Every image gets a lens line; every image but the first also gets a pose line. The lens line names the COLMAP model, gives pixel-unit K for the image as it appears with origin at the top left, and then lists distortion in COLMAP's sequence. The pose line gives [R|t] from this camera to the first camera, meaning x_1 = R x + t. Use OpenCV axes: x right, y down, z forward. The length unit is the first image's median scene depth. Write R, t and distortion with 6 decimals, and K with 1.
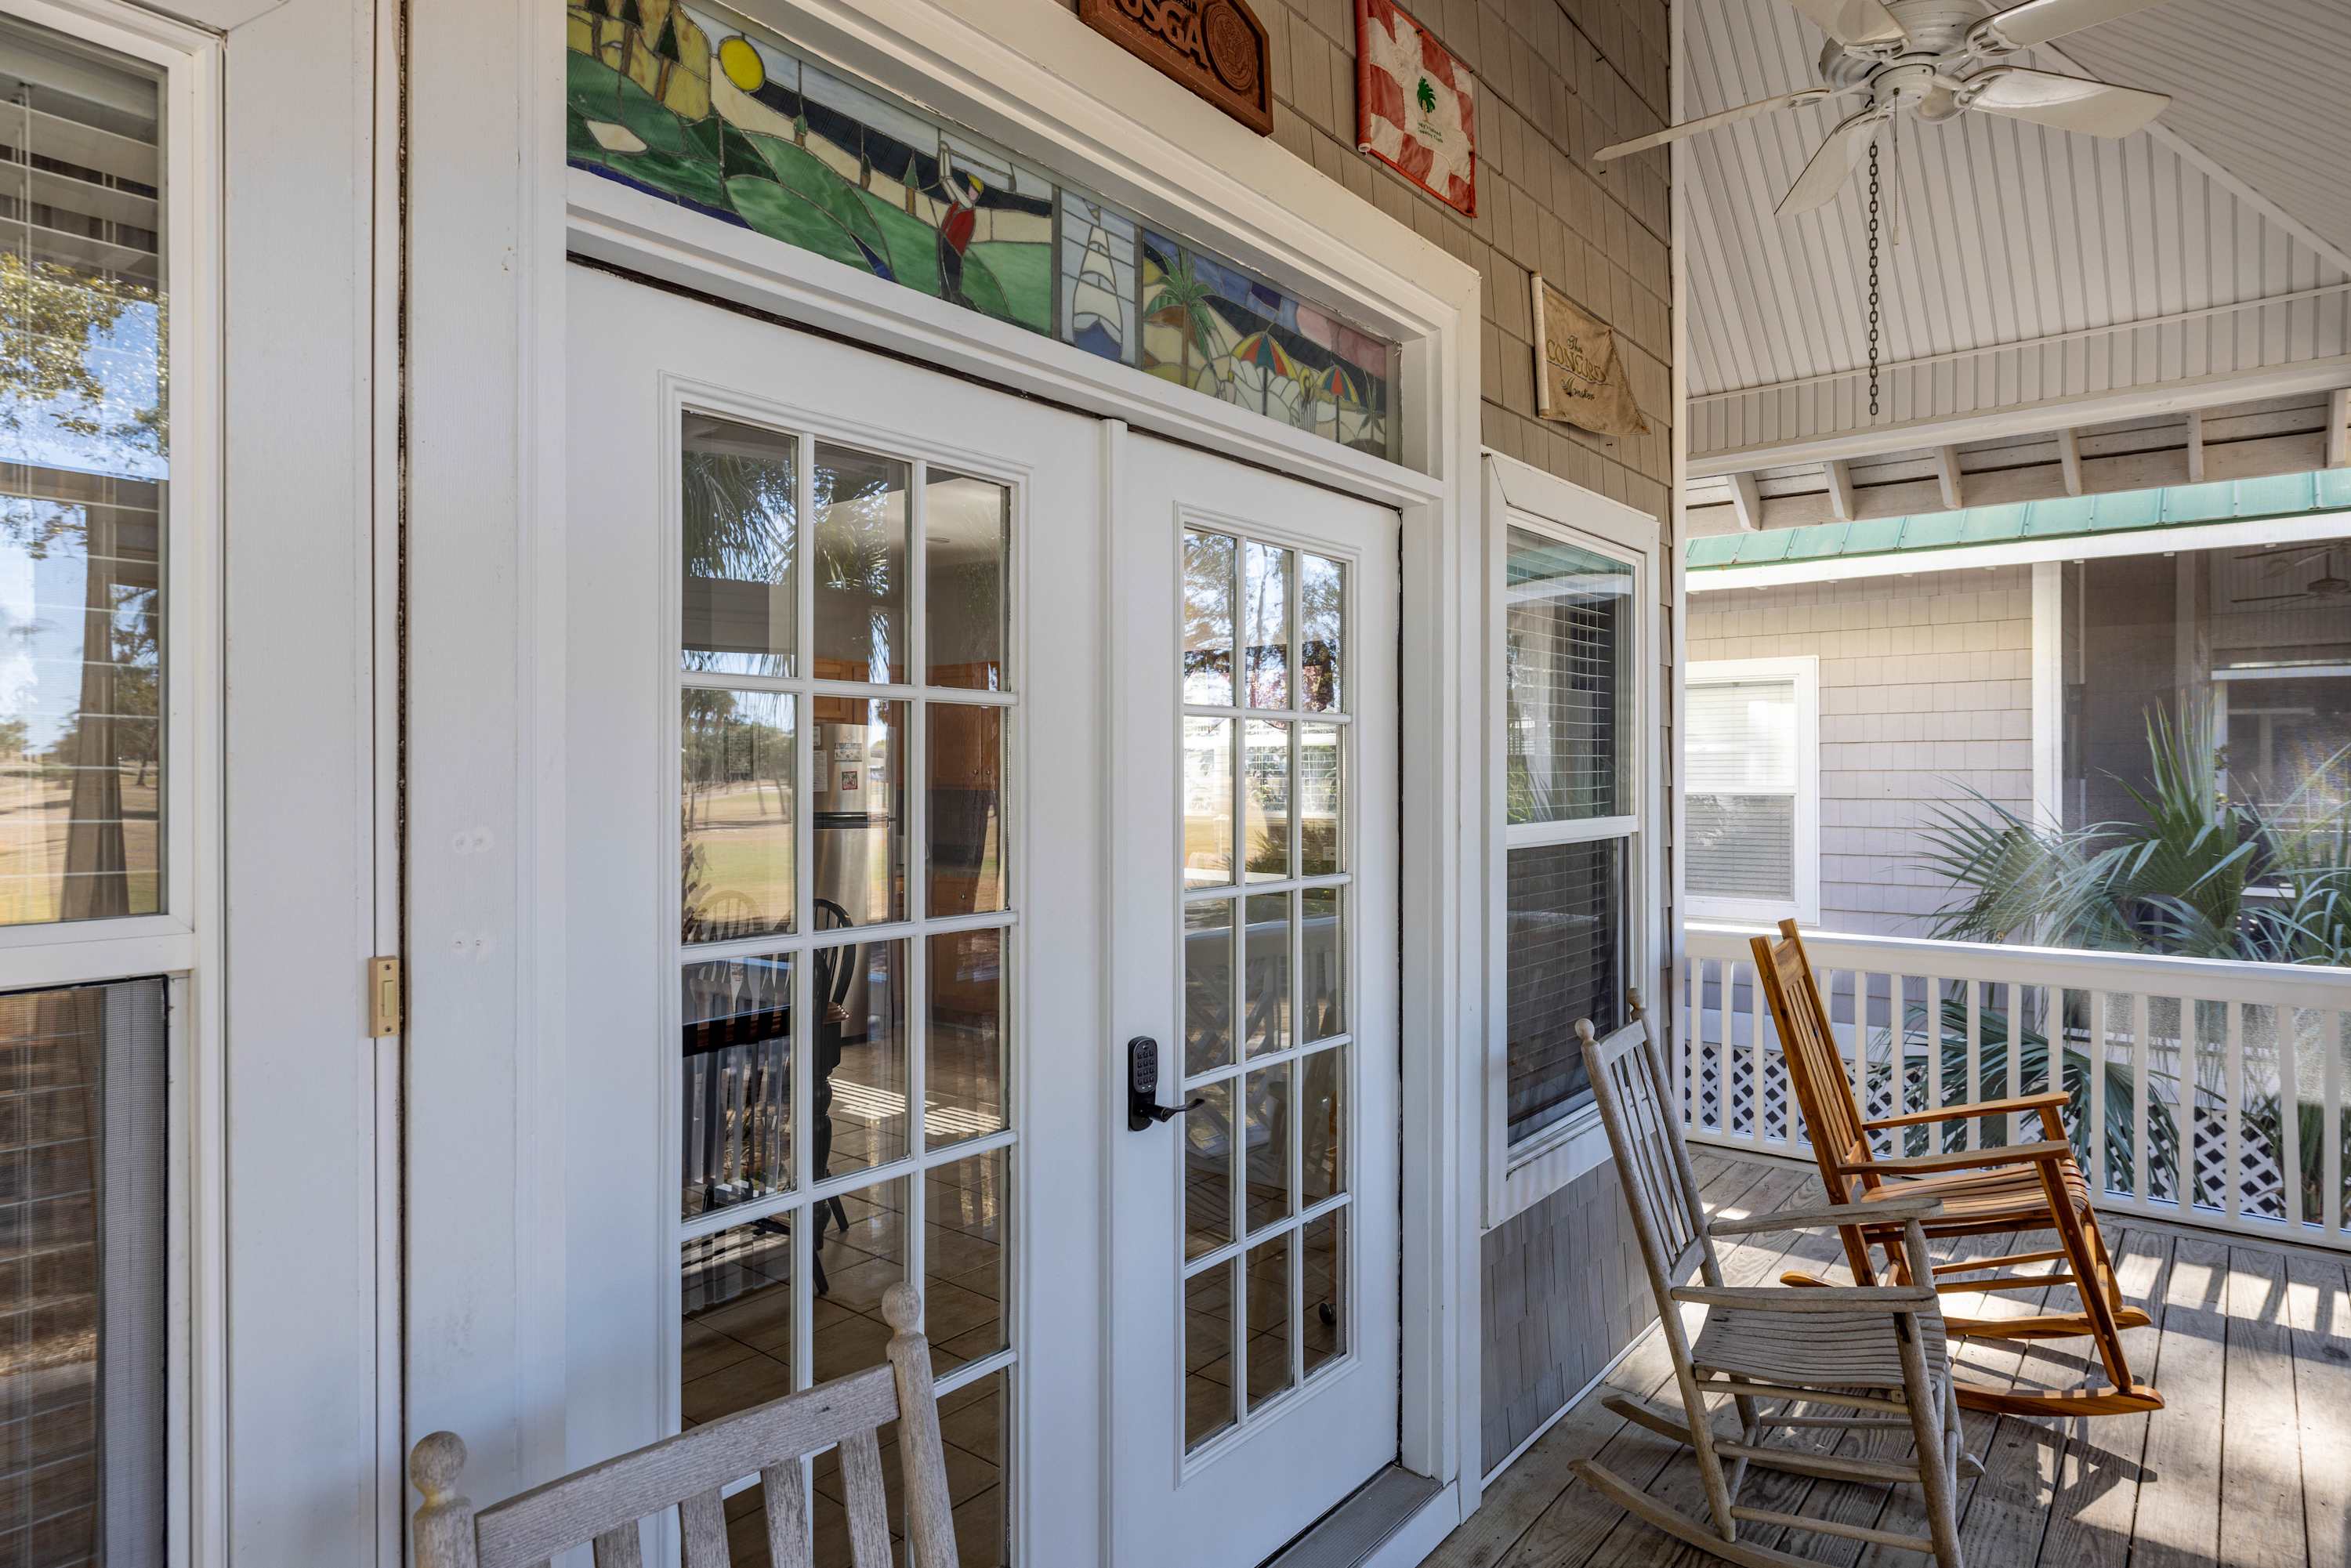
lens RADIAL K [[1300.1, 0, 1175.8], [0, 1300.1, 785.2], [0, 0, 1]] dist [0.000814, -0.001801]
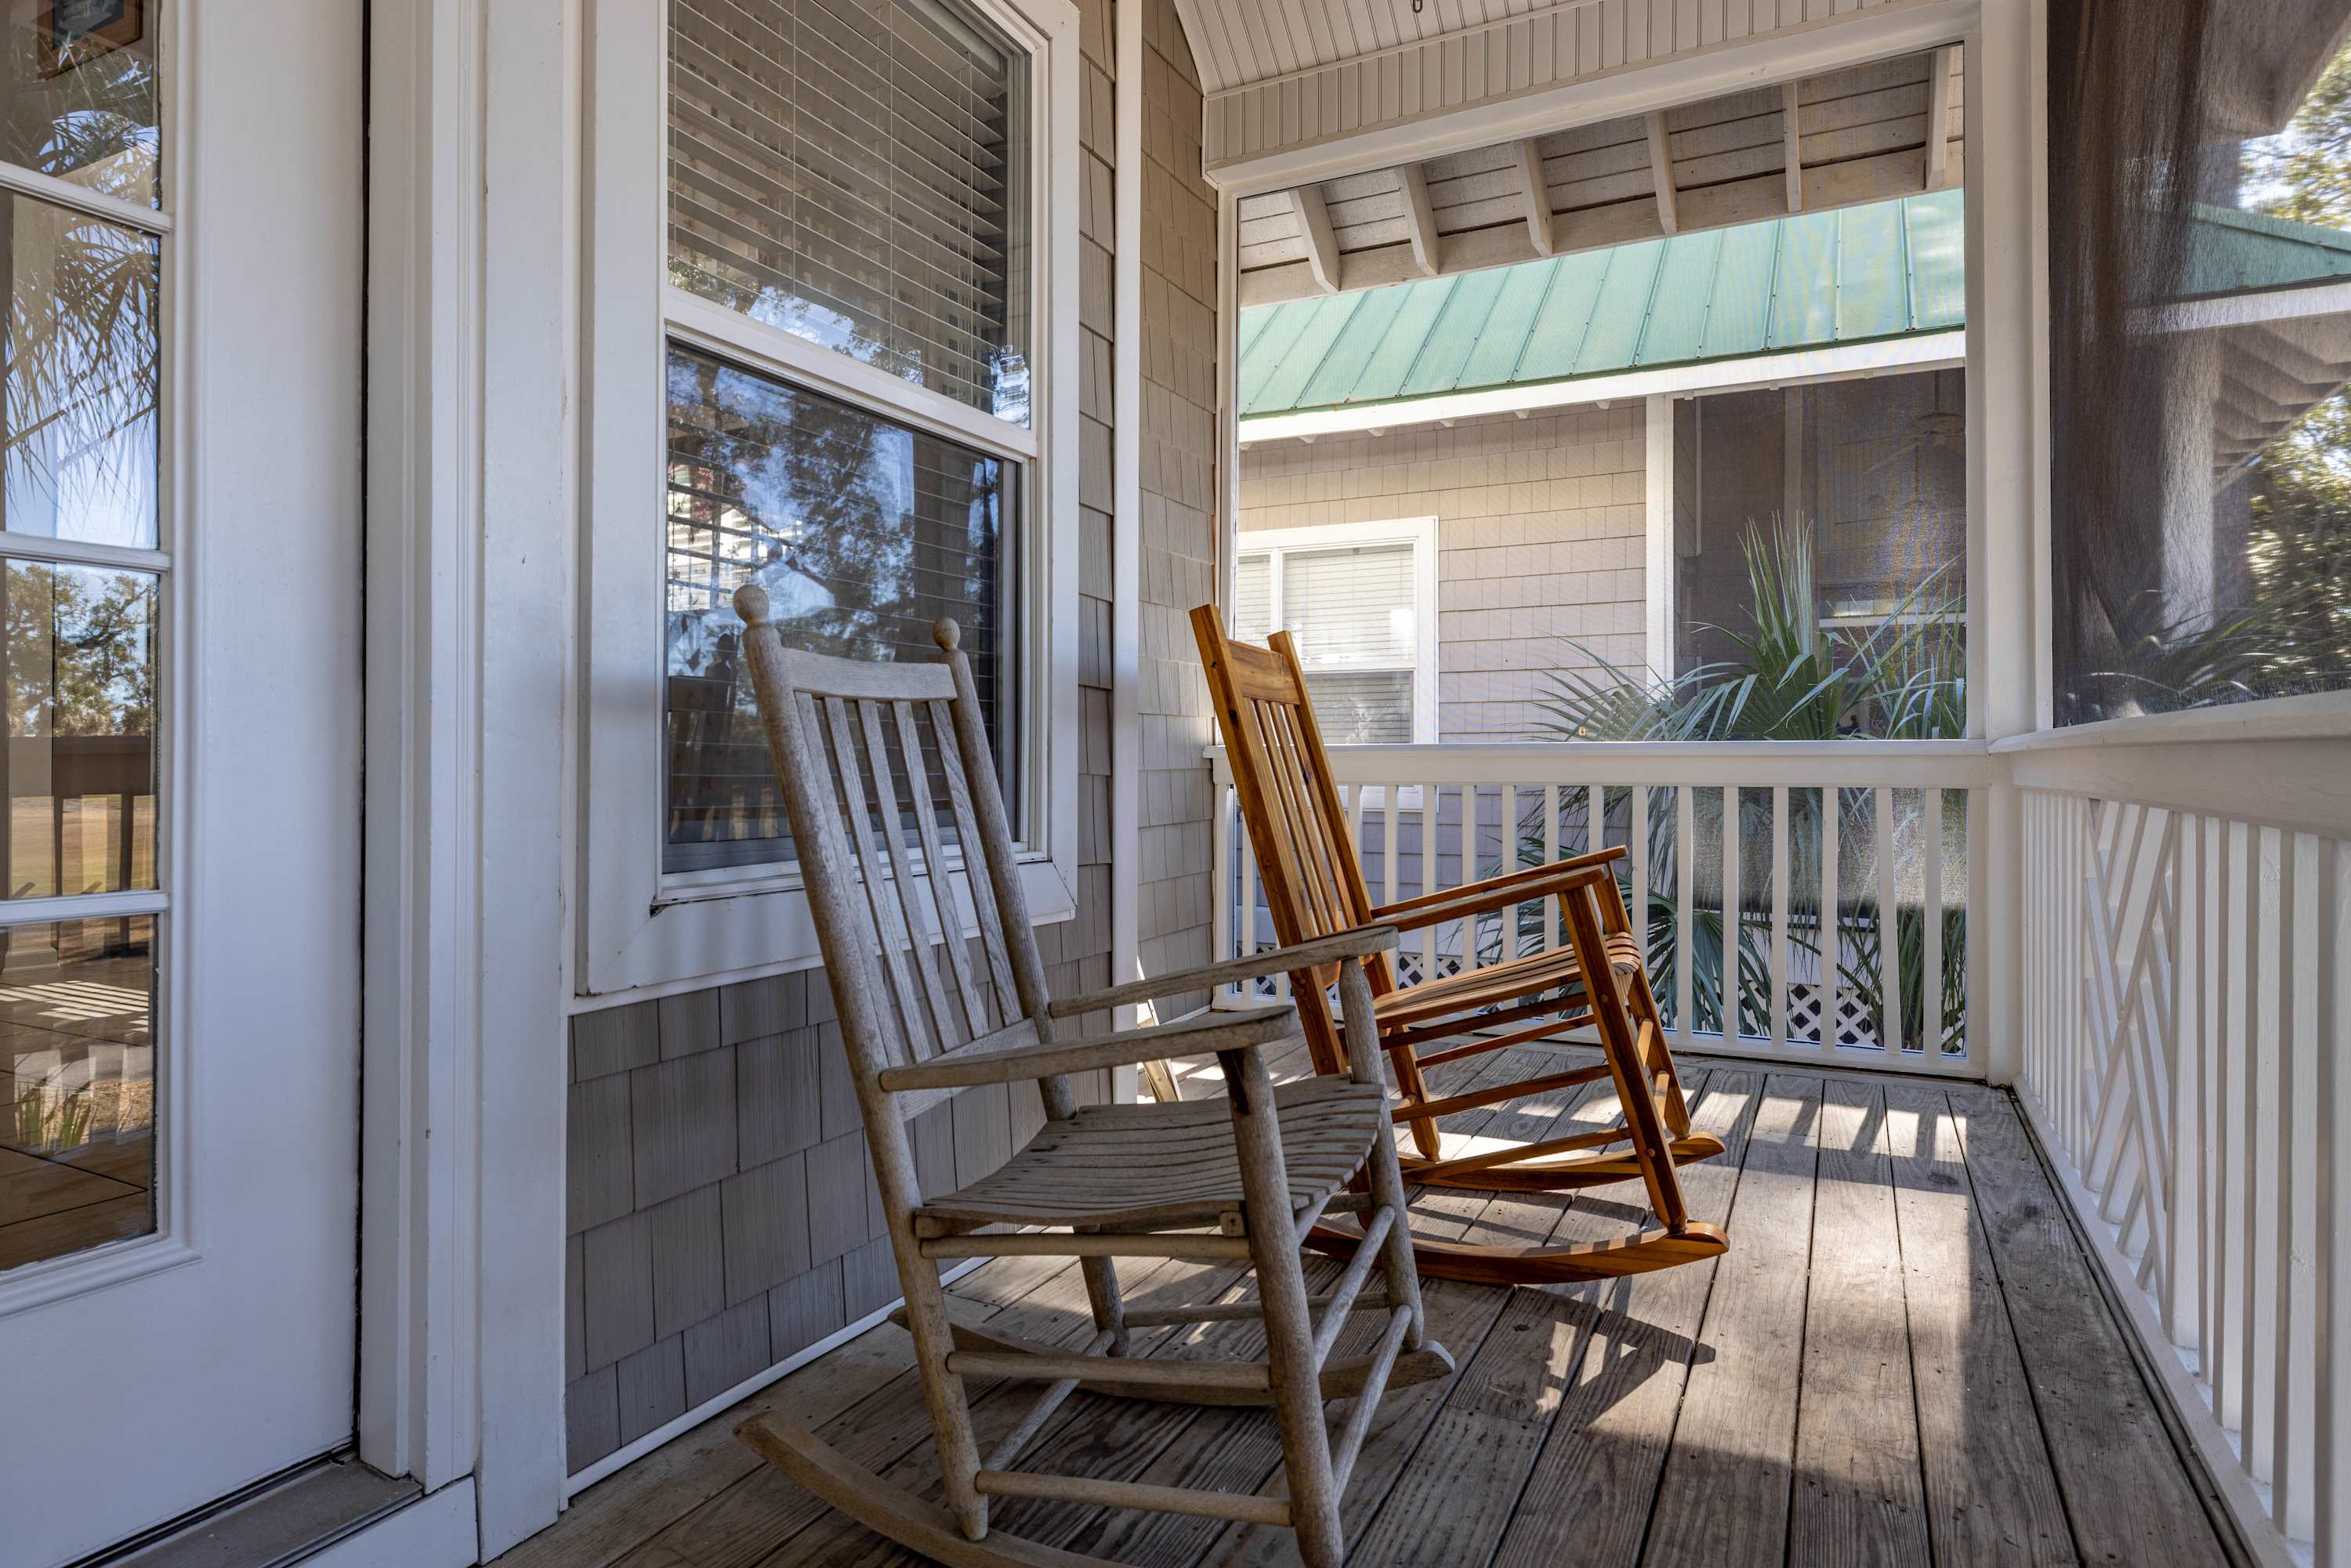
lens RADIAL K [[1300.1, 0, 1169.1], [0, 1300.1, 778.5], [0, 0, 1]] dist [0.000814, -0.001801]
pose [[0.978743, 0.002294, 0.205077, 0.348689], [-0.002203, 0.999997, -0.000671, 0.241902], [-0.205078, 0.000205, 0.978746, 0.413755]]
